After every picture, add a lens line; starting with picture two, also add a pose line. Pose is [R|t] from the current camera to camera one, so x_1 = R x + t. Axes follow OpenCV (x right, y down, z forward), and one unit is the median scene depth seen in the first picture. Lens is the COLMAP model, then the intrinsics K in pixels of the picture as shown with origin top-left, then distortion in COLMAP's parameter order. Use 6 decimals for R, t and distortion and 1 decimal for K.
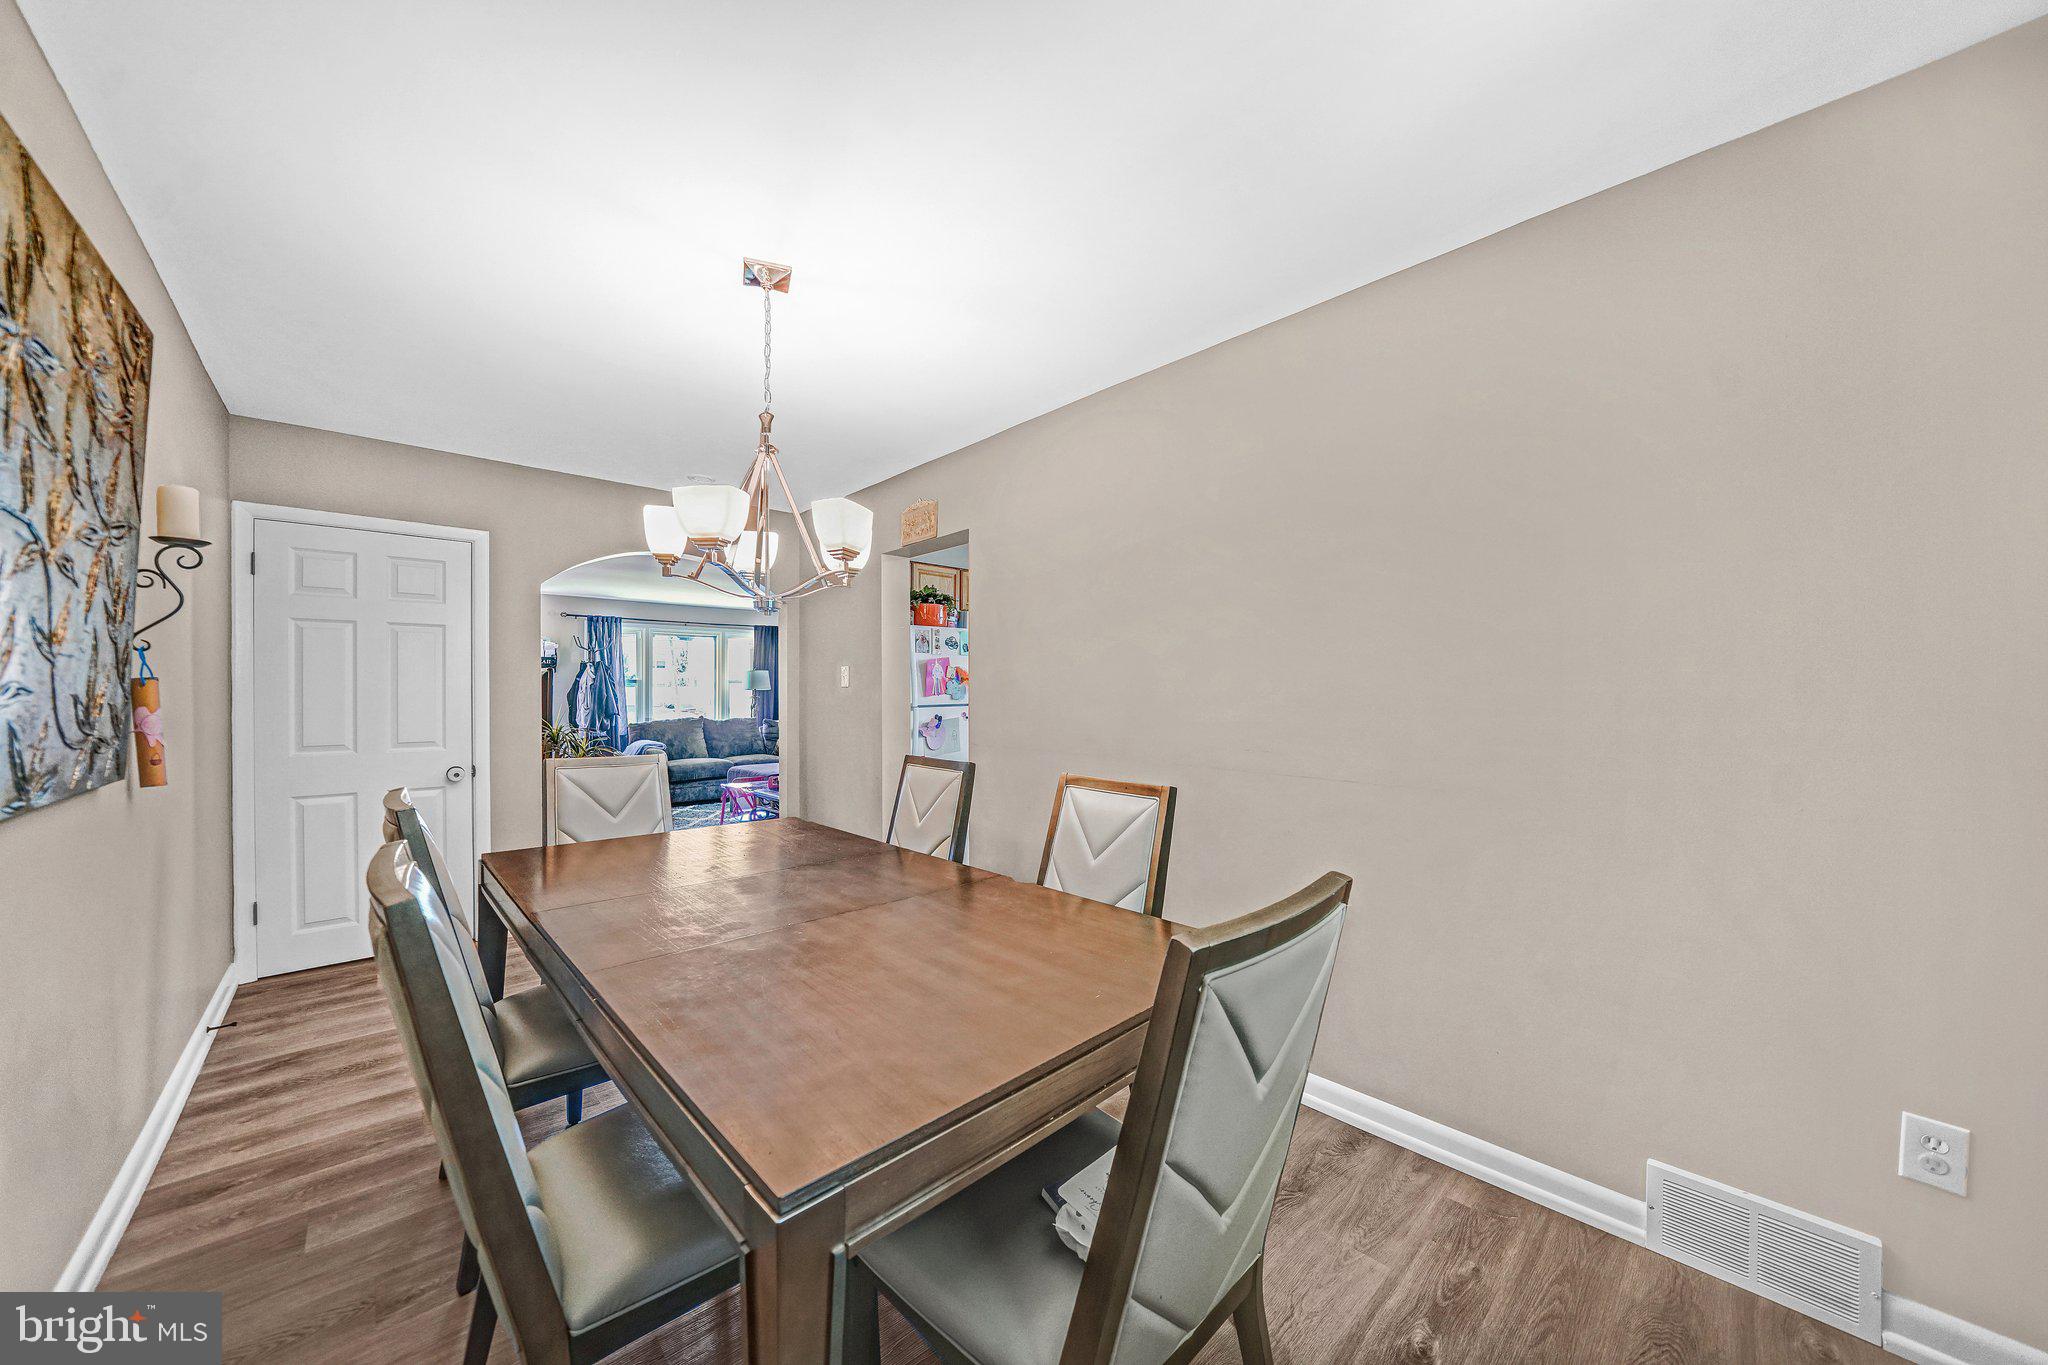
lens RADIAL K [[711.6, 0, 1021.7], [0, 711.6, 687.3], [0, 0, 1]] dist [-0.025613, 0.002660]
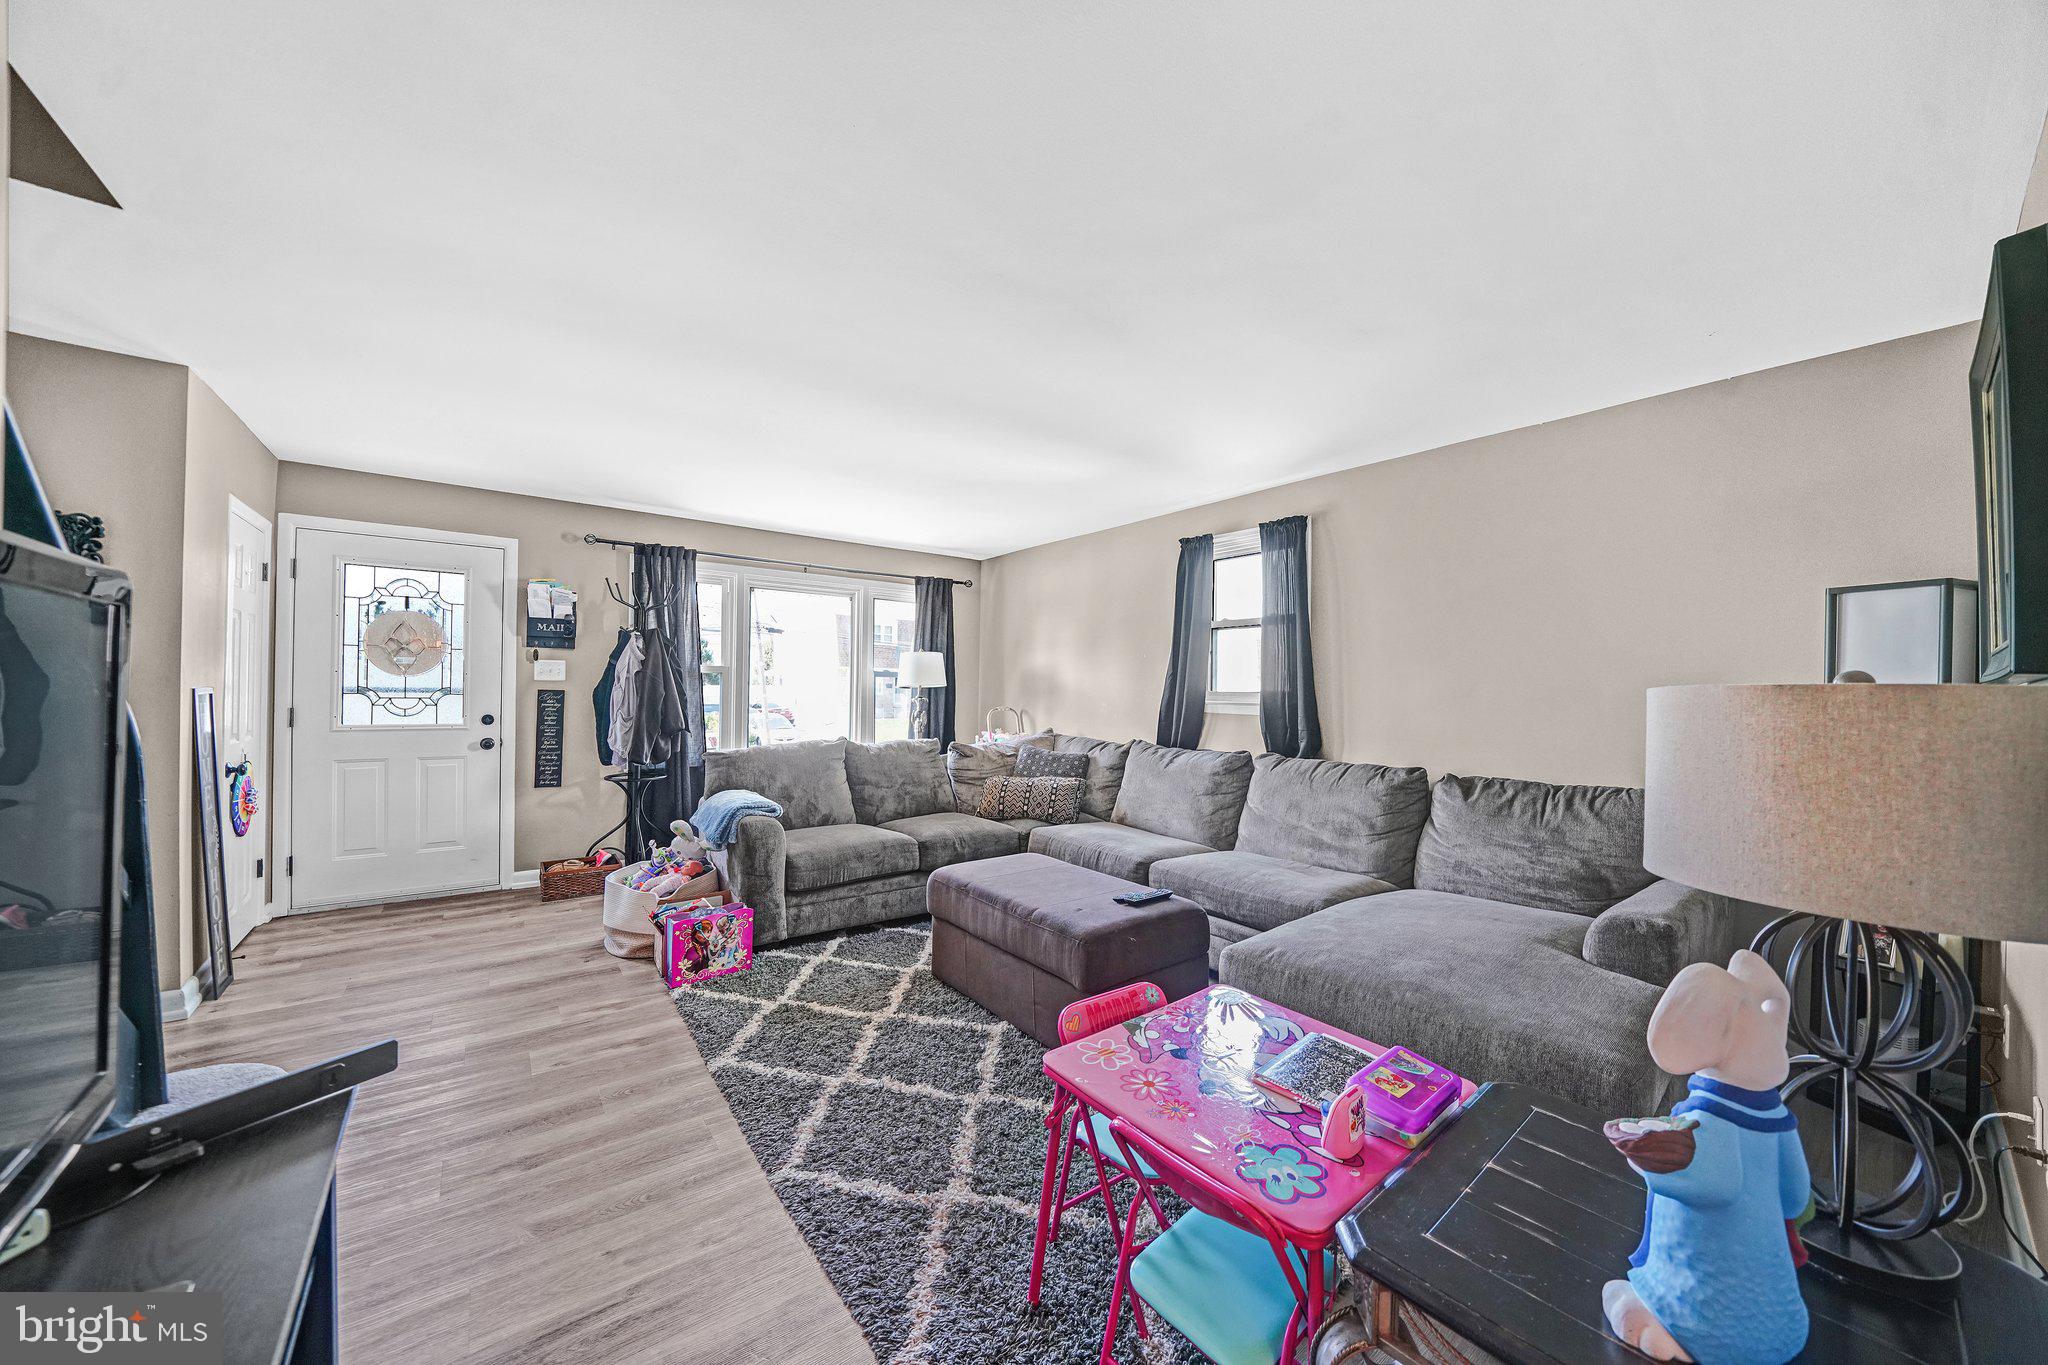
lens RADIAL K [[711.6, 0, 1012.3], [0, 711.6, 675.9], [0, 0, 1]] dist [-0.025613, 0.002660]
pose [[0.994410, 0.007438, -0.105323, -0.277361], [-0.009653, 0.999743, -0.020529, 0.006215], [0.105143, 0.021431, 0.994226, 0.504493]]
